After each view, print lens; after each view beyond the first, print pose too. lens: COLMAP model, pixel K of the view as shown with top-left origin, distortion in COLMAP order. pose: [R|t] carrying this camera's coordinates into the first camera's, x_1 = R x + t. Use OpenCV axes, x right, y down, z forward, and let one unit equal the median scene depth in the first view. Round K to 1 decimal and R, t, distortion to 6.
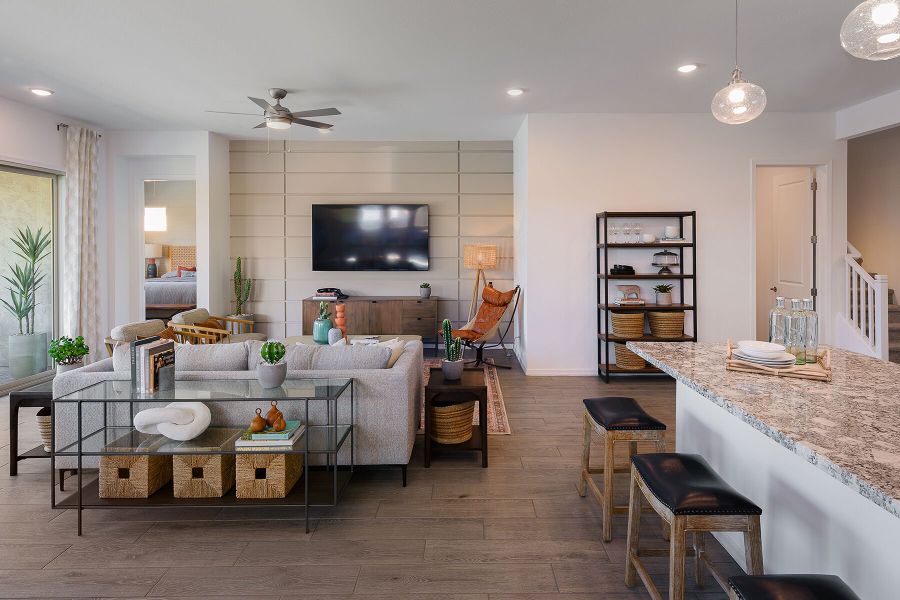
lens RADIAL K [[513.0, 0, 475.6], [0, 513.0, 246.9], [0, 0, 1]] dist [0.008770, 0.000781]
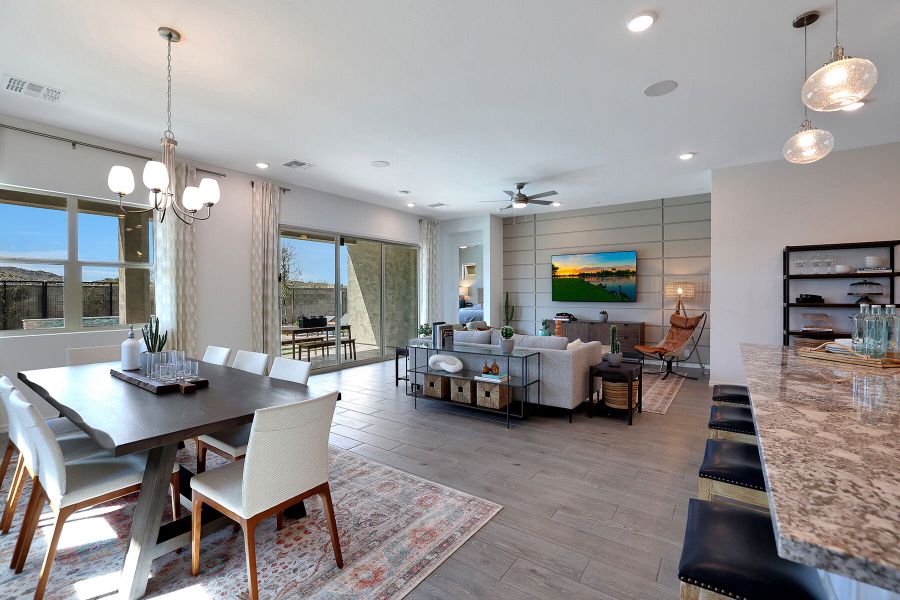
lens RADIAL K [[402.9, 0, 450.0], [0, 402.9, 300.0], [0, 0, 1]] dist [-0.016485, 0.000773]
pose [[0.805418, 0.011502, -0.592595, 0.172653], [-0.004190, 0.999897, 0.013713, 0.038960], [0.592692, -0.008562, 0.805384, -0.133573]]
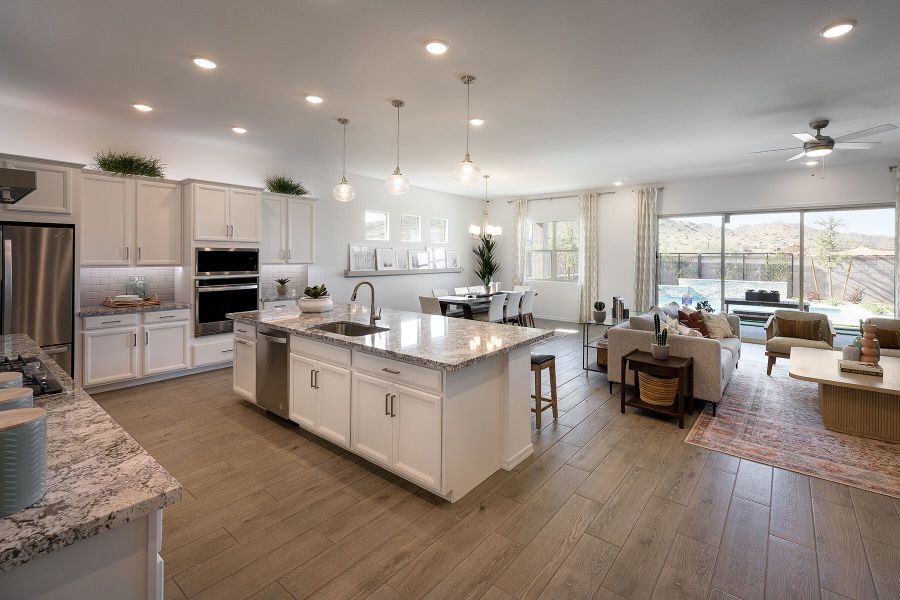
lens RADIAL K [[406.7, 0, 488.8], [0, 406.7, 261.1], [0, 0, 1]] dist [0.022435, -0.000647]
pose [[-0.595015, 0.008452, -0.803670, 0.698406], [-0.012877, 0.999716, 0.020048, -0.008395], [0.803611, 0.022278, -0.594737, 0.849719]]
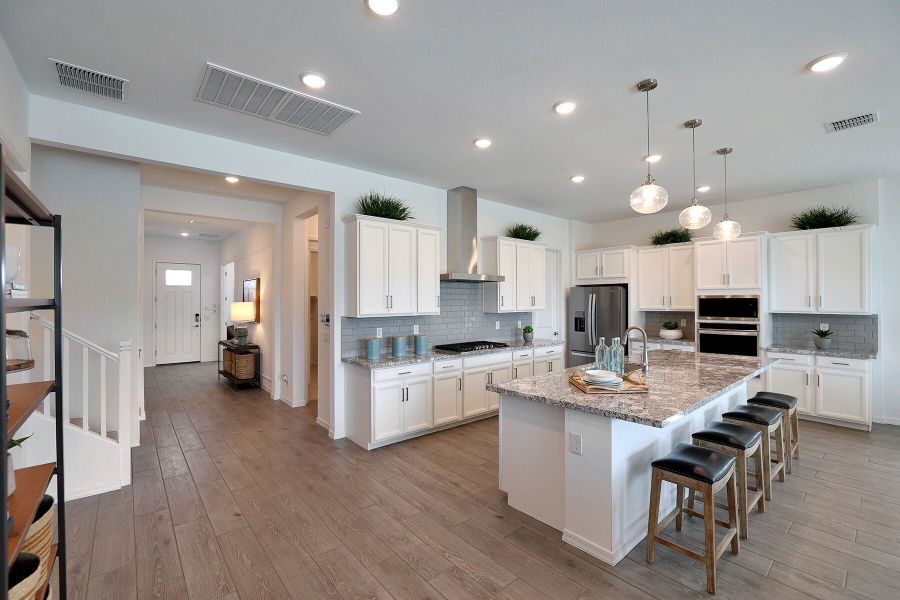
lens RADIAL K [[391.0, 0, 437.9], [0, 391.0, 295.0], [0, 0, 1]] dist [-0.023416, 0.000293]
pose [[-0.639147, 0.011924, 0.768992, 0.029327], [0.005282, 0.999924, -0.011115, -0.005402], [-0.769067, -0.003042, -0.639161, 0.956238]]
